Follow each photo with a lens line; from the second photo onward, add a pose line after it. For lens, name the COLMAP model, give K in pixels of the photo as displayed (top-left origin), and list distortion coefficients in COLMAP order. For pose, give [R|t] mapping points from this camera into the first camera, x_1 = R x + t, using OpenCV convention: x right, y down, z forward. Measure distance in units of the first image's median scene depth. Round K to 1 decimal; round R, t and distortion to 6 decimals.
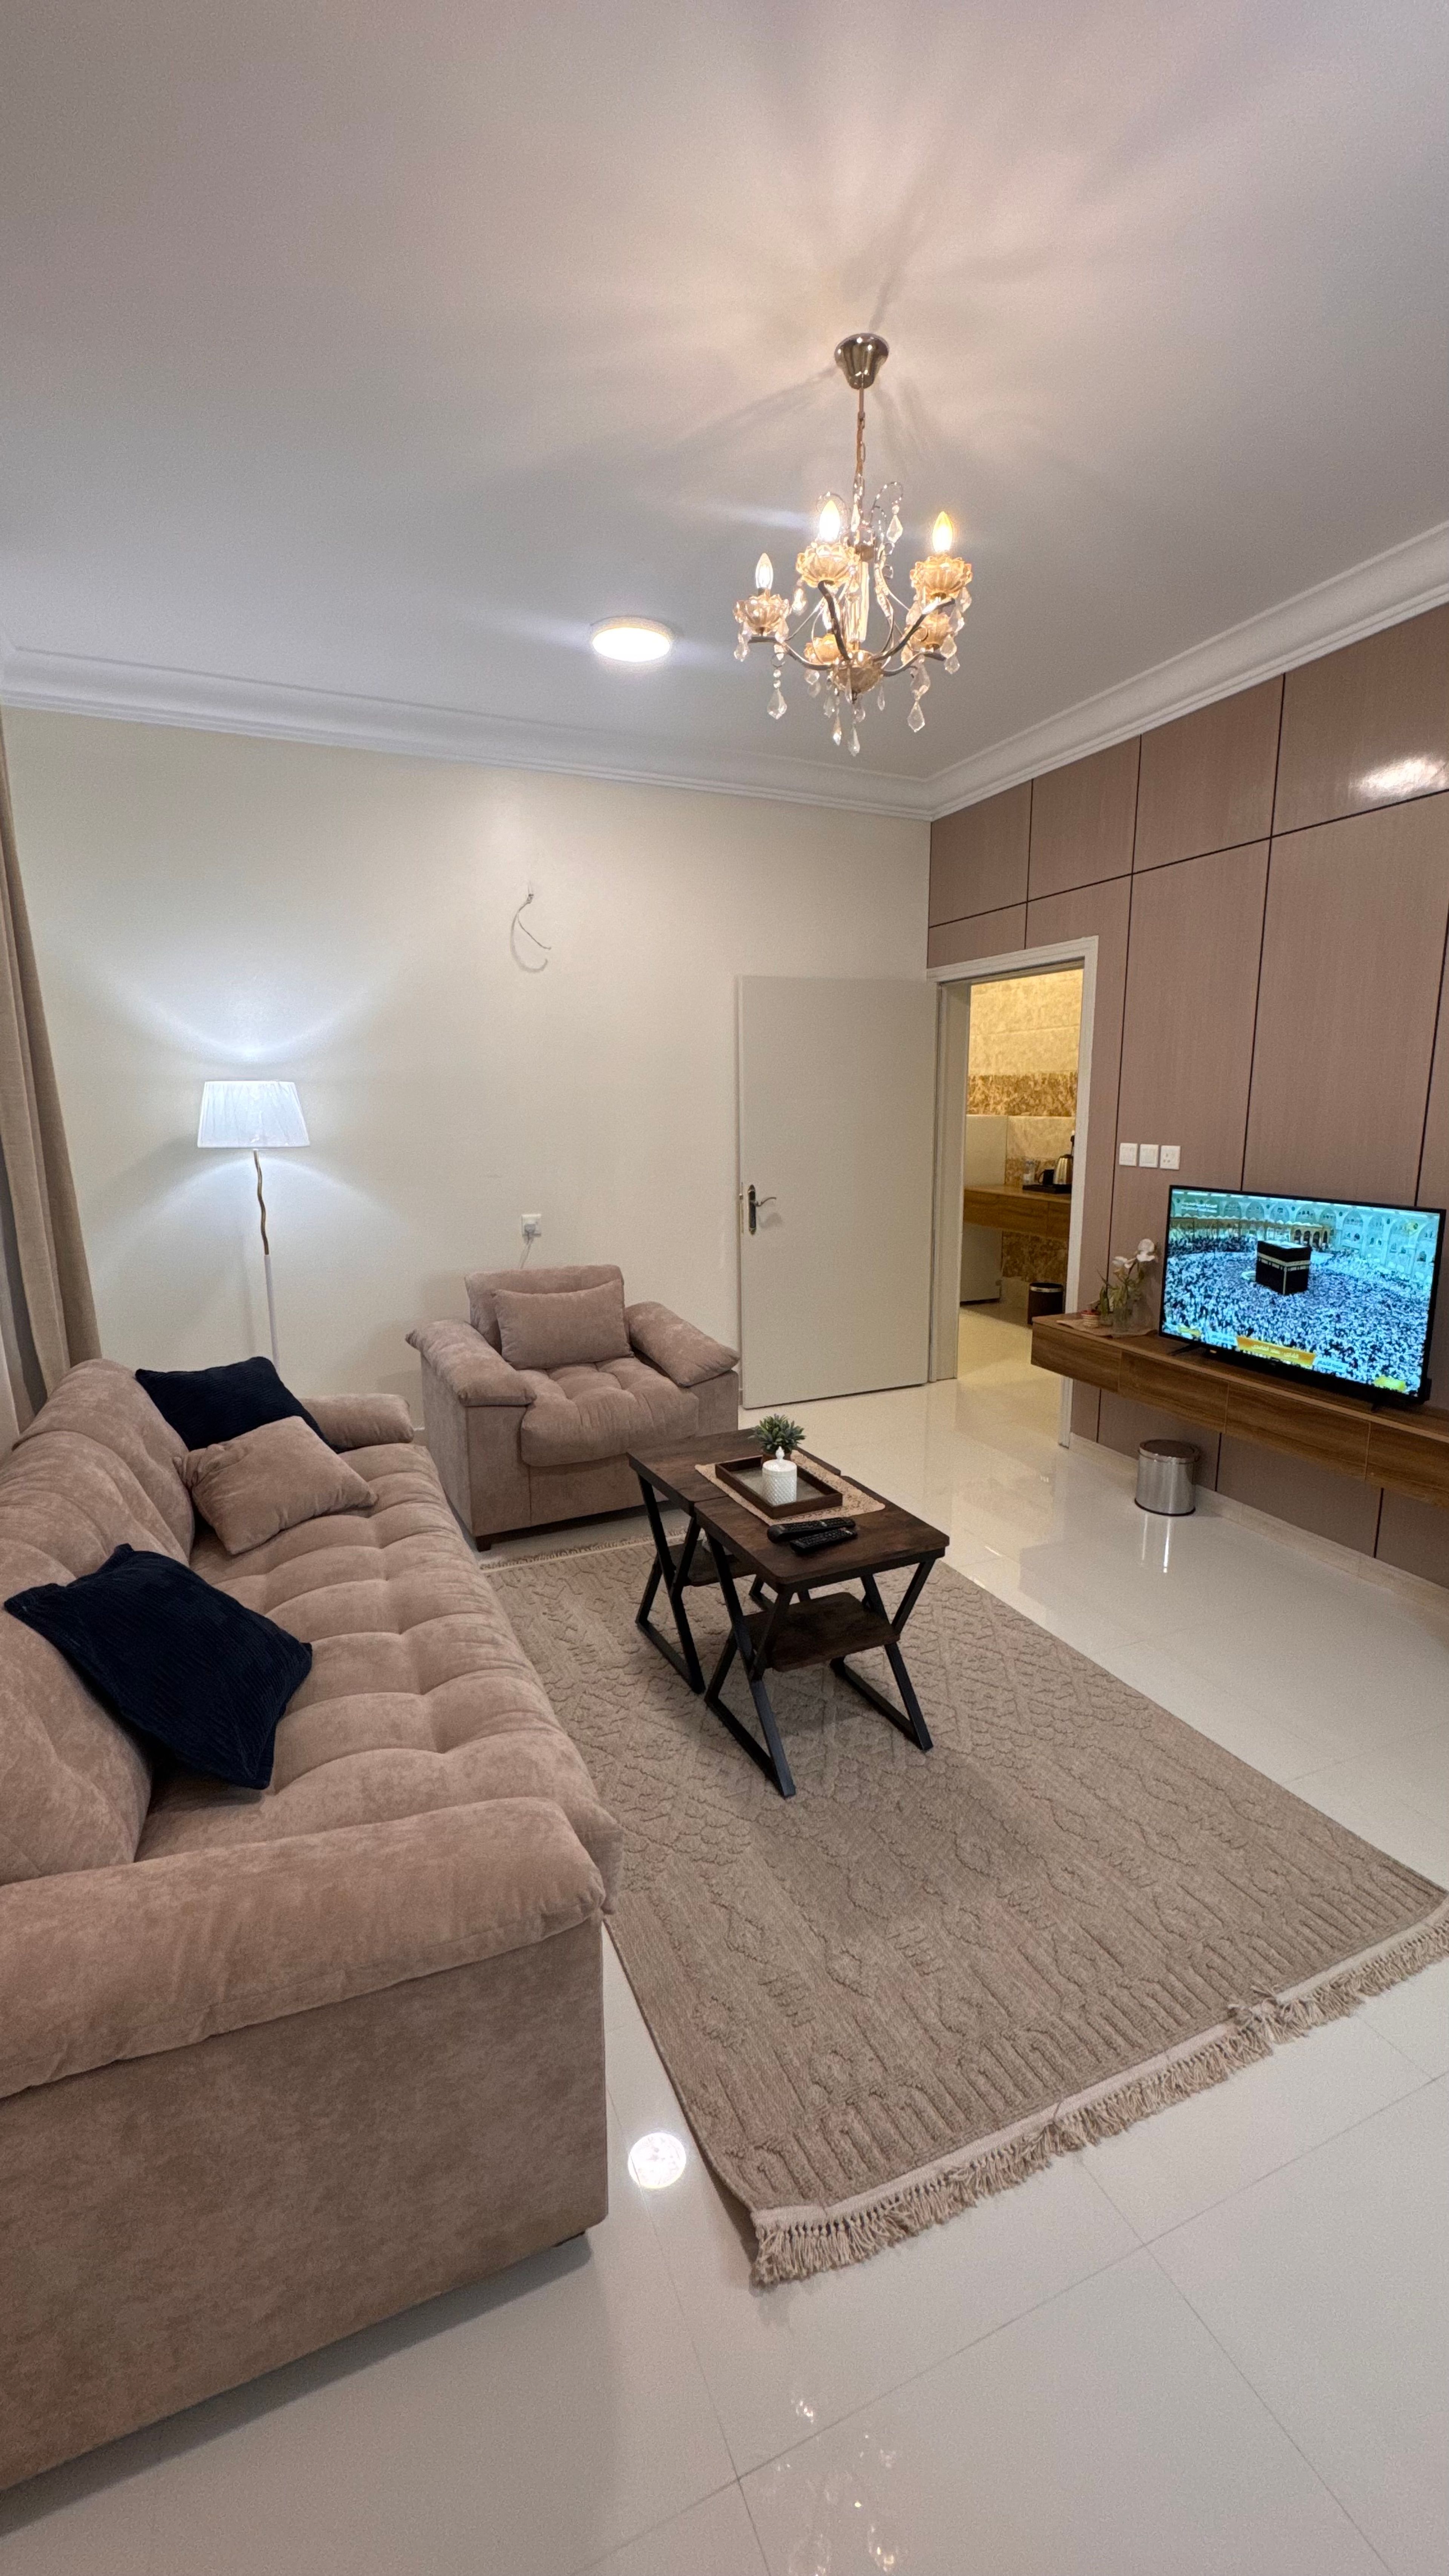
lens RADIAL K [[1038.1, 0, 725.6], [0, 1038.1, 1309.5], [0, 0, 1]] dist [0.006018, -0.000621]
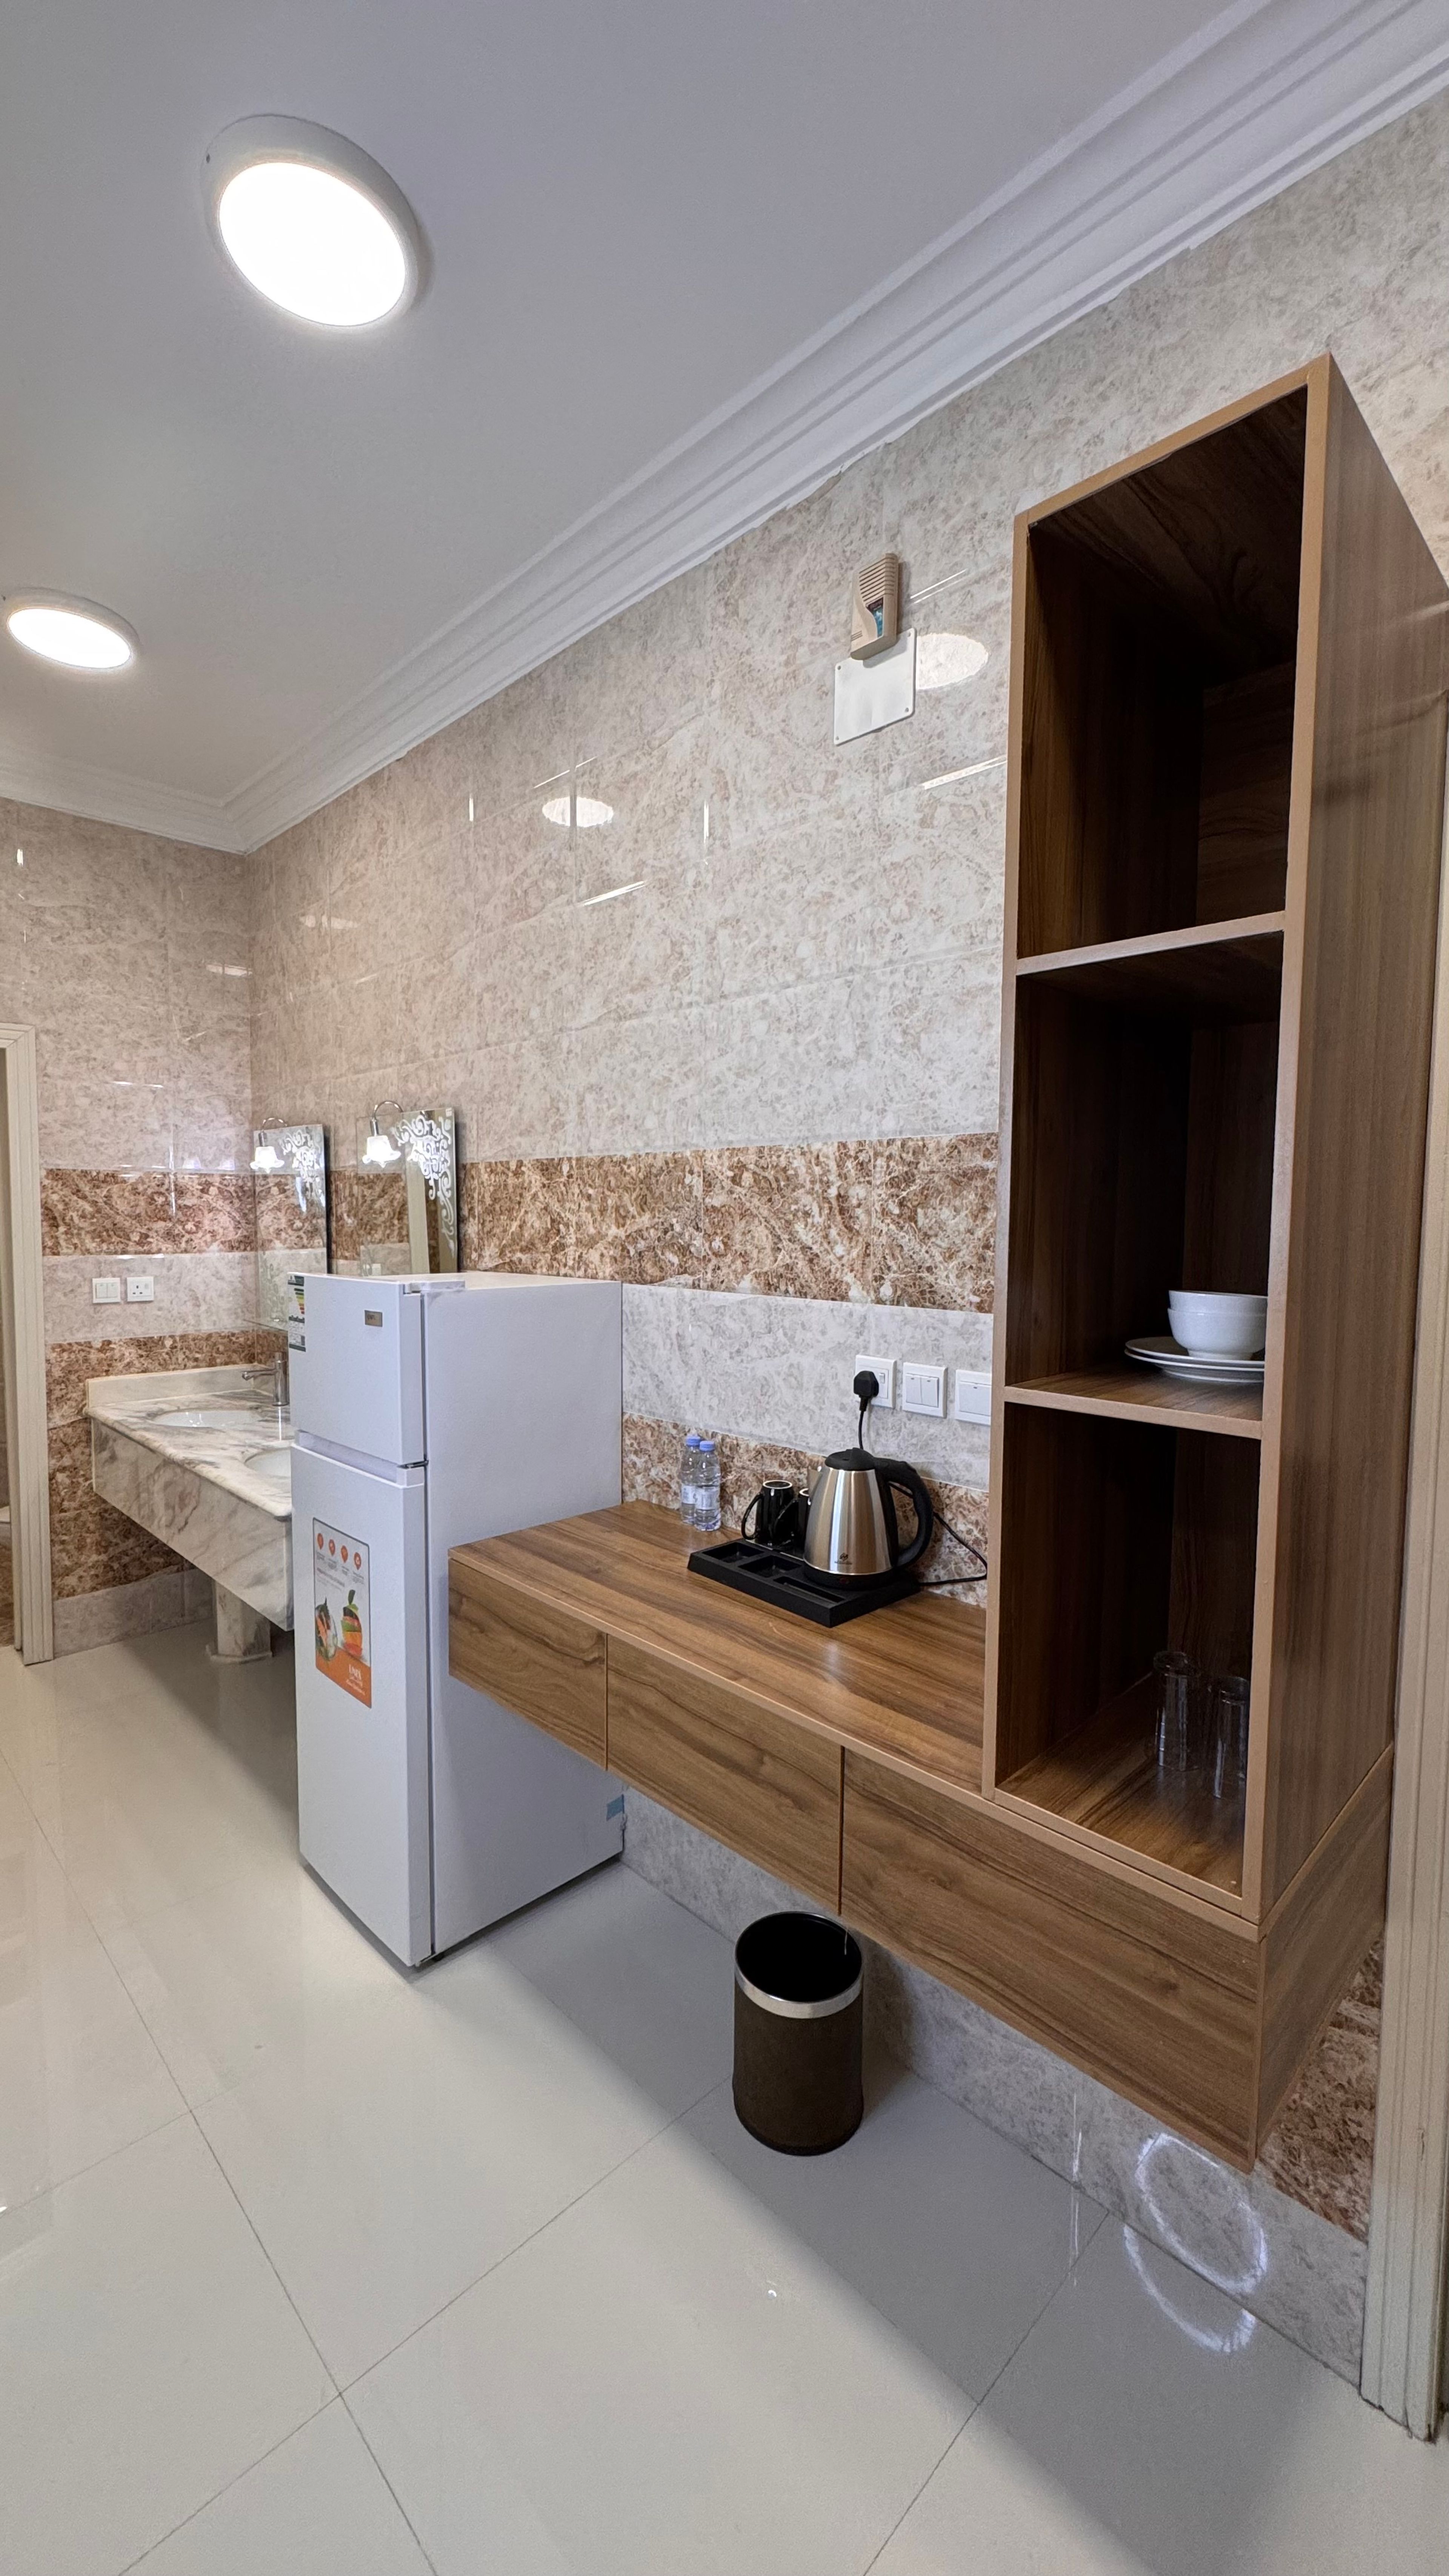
lens RADIAL K [[1038.1, 0, 724.1], [0, 1038.1, 1286.4], [0, 0, 1]] dist [0.006018, -0.000621]
pose [[0.935031, -0.002366, 0.354557, 0.192175], [0.050455, 0.990689, -0.126447, -0.146567], [-0.350957, 0.136121, 0.926445, 0.708473]]
